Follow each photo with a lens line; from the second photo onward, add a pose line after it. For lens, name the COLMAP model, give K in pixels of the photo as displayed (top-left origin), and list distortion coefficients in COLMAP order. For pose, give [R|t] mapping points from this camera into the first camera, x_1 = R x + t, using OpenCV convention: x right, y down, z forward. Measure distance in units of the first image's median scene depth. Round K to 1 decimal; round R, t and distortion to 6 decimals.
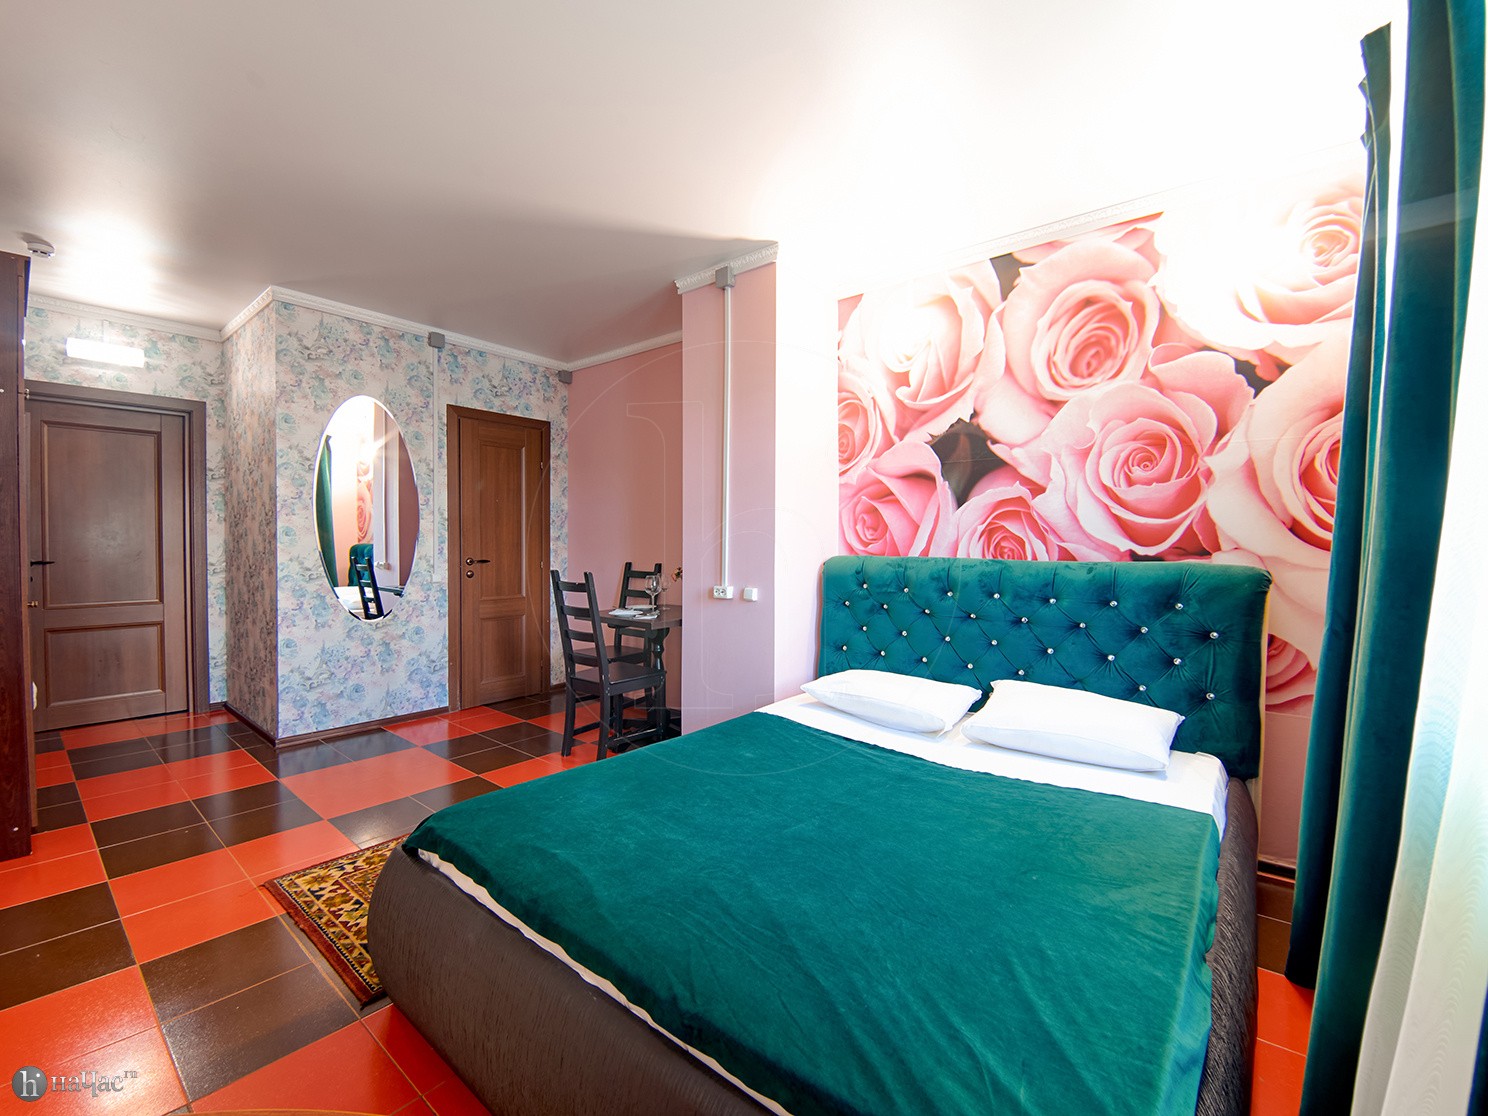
lens RADIAL K [[627.6, 0, 739.4], [0, 627.6, 560.7], [0, 0, 1]] dist [0.007568, -0.014823]
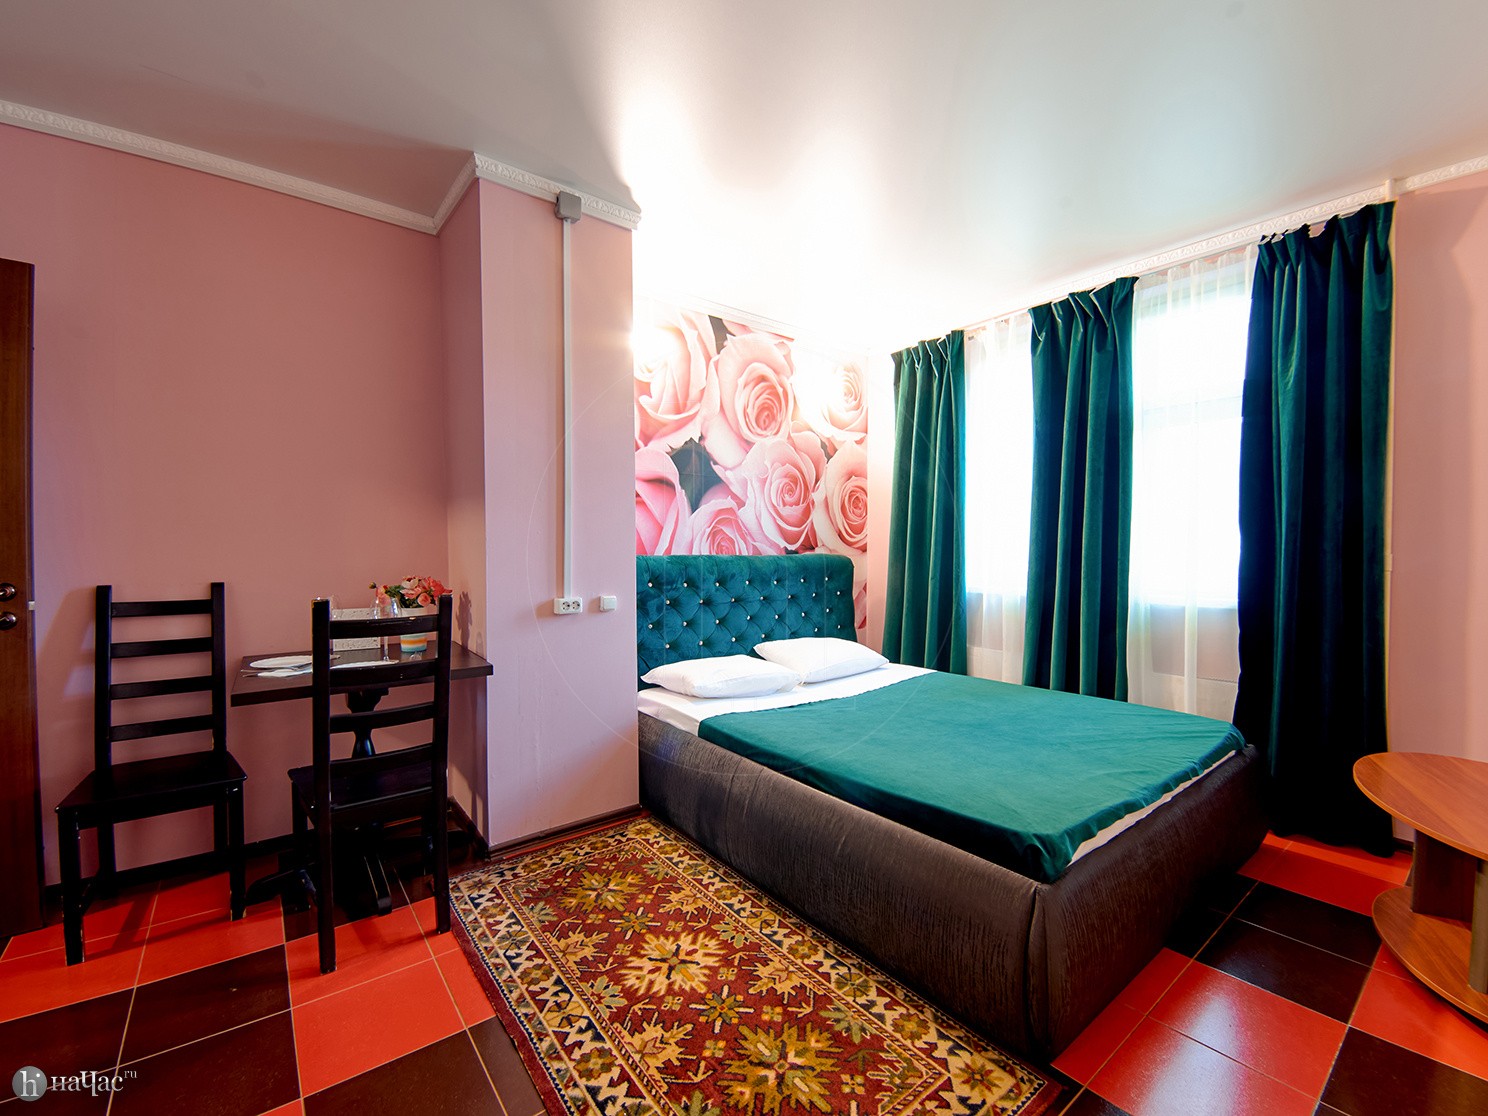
lens RADIAL K [[627.6, 0, 742.3], [0, 627.6, 563.4], [0, 0, 1]] dist [0.007568, -0.014823]
pose [[0.209383, -0.033609, 0.977256, -0.833125], [0.029910, 0.999162, 0.027954, -0.020744], [-0.977376, 0.023377, 0.210212, 0.690114]]
